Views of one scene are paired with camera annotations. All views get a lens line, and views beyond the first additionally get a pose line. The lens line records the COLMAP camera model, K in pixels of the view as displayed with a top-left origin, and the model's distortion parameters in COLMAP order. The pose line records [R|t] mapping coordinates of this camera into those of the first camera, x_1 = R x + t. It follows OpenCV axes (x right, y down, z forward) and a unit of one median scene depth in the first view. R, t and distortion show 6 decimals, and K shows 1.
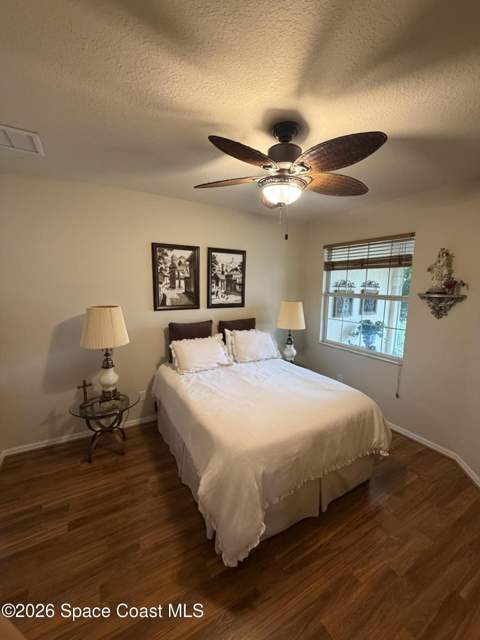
lens RADIAL K [[254.7, 0, 240.1], [0, 254.7, 318.0], [0, 0, 1]] dist [0.000547, -0.000161]
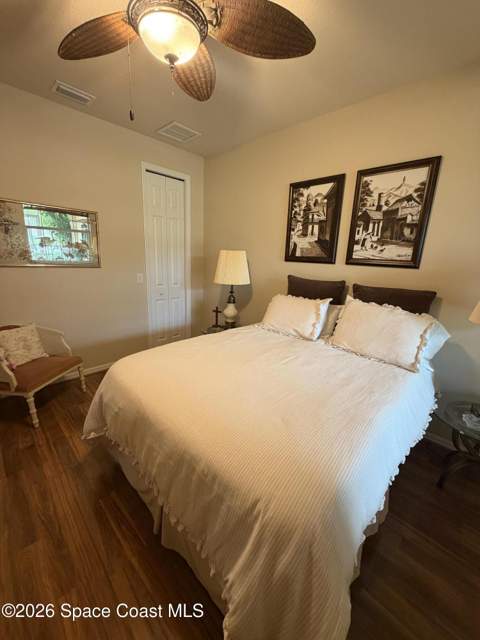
lens RADIAL K [[254.7, 0, 240.1], [0, 254.7, 318.0], [0, 0, 1]] dist [0.000547, -0.000161]
pose [[0.274835, 0.232759, -0.932893, 0.520035], [-0.162504, 0.967543, 0.193529, 0.018292], [0.947659, 0.098410, 0.303738, 0.558271]]
